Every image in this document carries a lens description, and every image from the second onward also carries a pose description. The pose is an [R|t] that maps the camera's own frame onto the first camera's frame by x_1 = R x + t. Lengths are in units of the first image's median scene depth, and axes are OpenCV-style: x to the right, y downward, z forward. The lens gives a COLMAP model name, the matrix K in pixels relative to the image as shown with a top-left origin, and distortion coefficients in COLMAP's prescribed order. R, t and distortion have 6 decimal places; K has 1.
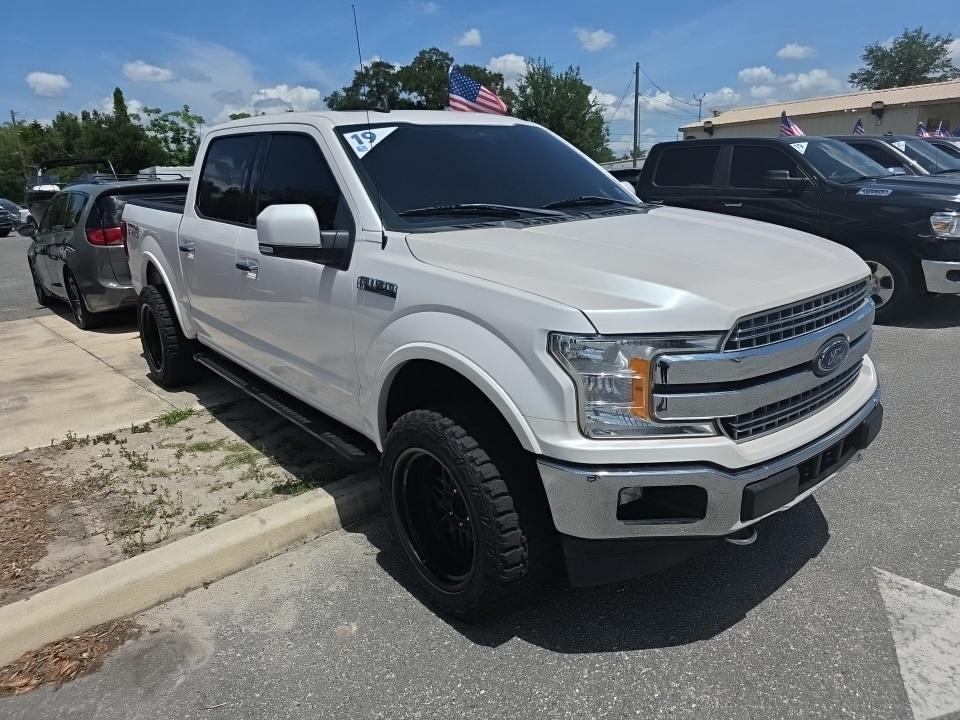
lens RADIAL K [[653.8, 0, 480.9], [0, 653.8, 351.7], [0, 0, 1]] dist [0.008417, -0.000034]
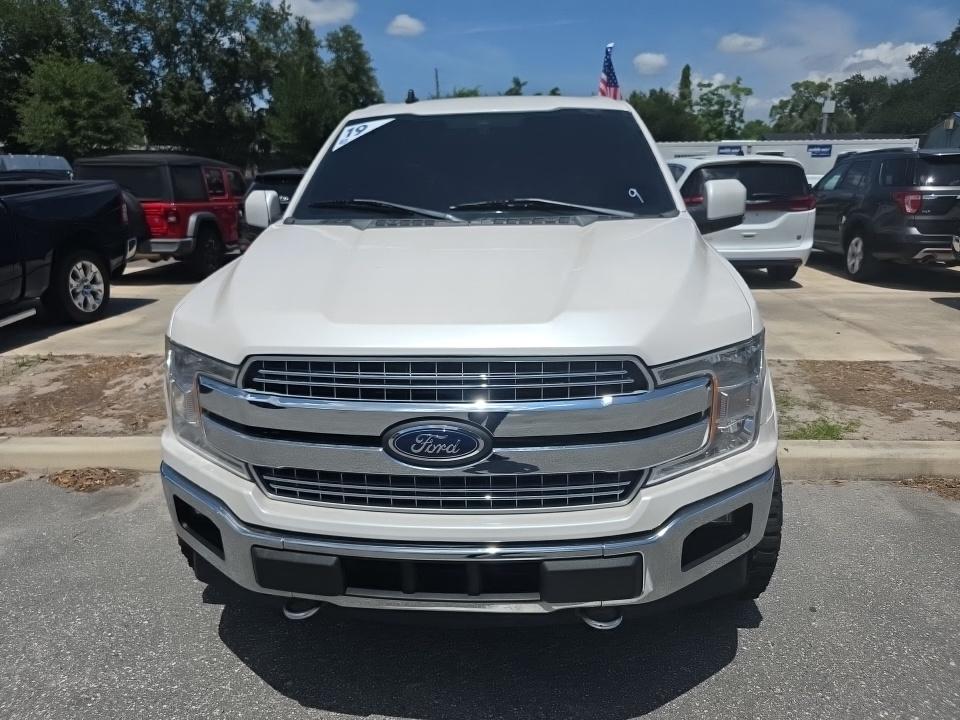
lens RADIAL K [[652.0, 0, 476.0], [0, 652.0, 364.8], [0, 0, 1]] dist [0.010249, -0.005186]
pose [[0.706242, 0.229865, -0.669615, 0.776148], [-0.191188, 0.972606, 0.132230, -0.137048], [0.681667, 0.034636, 0.730843, 0.380201]]
